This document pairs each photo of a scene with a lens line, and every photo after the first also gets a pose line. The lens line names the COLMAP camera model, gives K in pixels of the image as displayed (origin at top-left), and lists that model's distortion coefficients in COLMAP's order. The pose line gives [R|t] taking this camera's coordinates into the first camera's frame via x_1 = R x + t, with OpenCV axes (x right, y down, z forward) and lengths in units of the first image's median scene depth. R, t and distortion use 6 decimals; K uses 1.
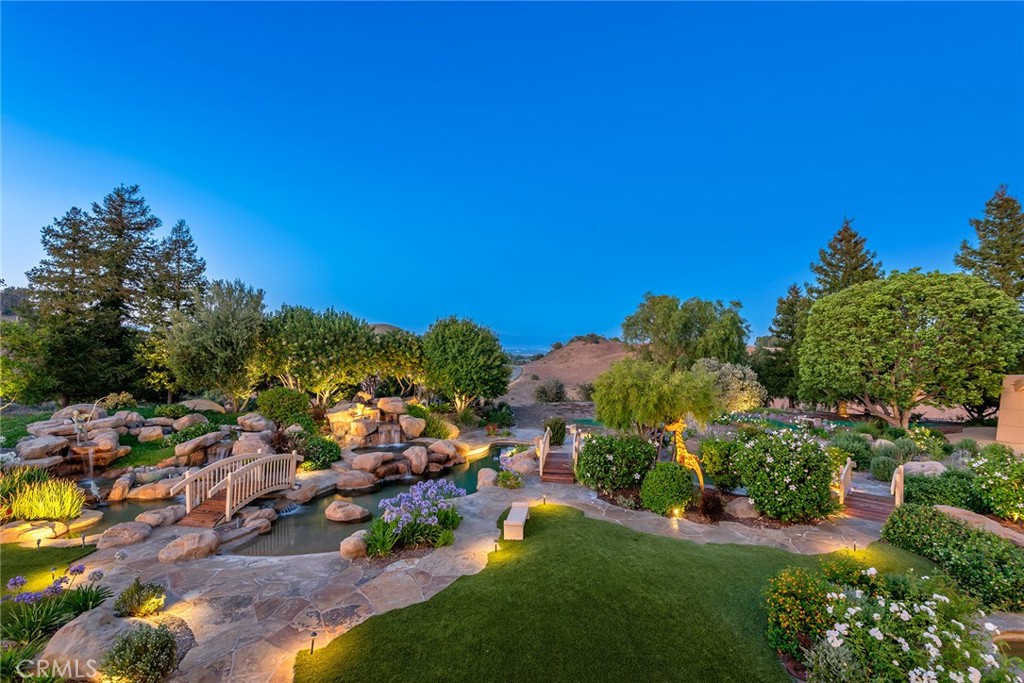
lens RADIAL K [[474.5, 0, 512.0], [0, 474.5, 341.5], [0, 0, 1]] dist [0.002468, 0.000206]
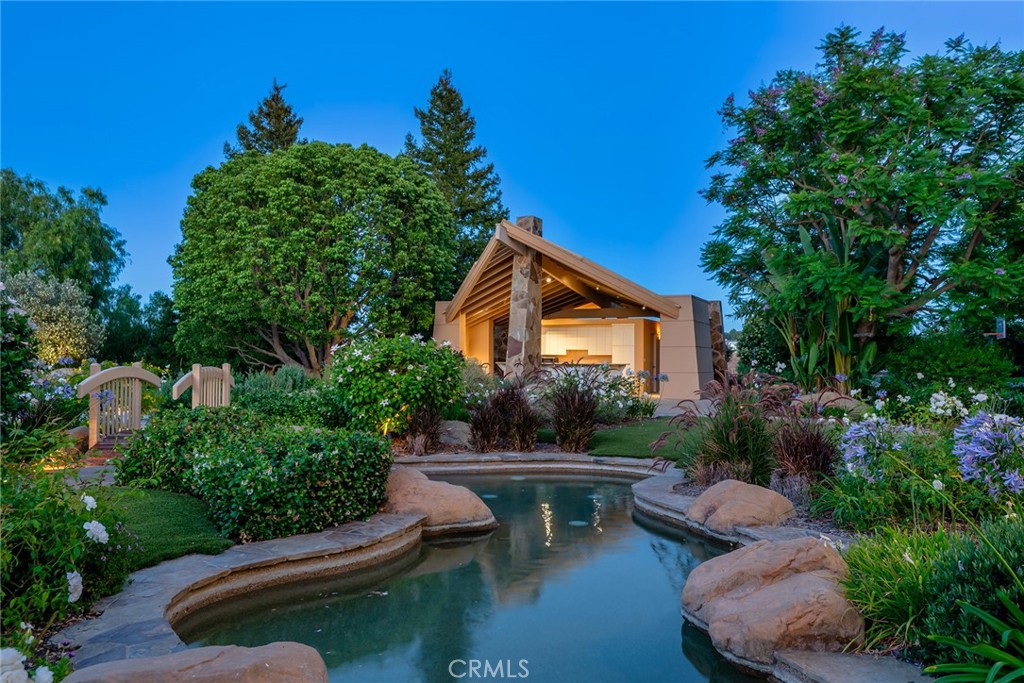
lens RADIAL K [[754.4, 0, 512.0], [0, 754.4, 341.5], [0, 0, 1]] dist [0.002901, 0.000669]
pose [[0.671252, 0.014392, 0.741090, 0.263632], [-0.003922, 0.999866, -0.015866, 0.154754], [-0.741219, 0.007743, 0.671218, 0.142171]]
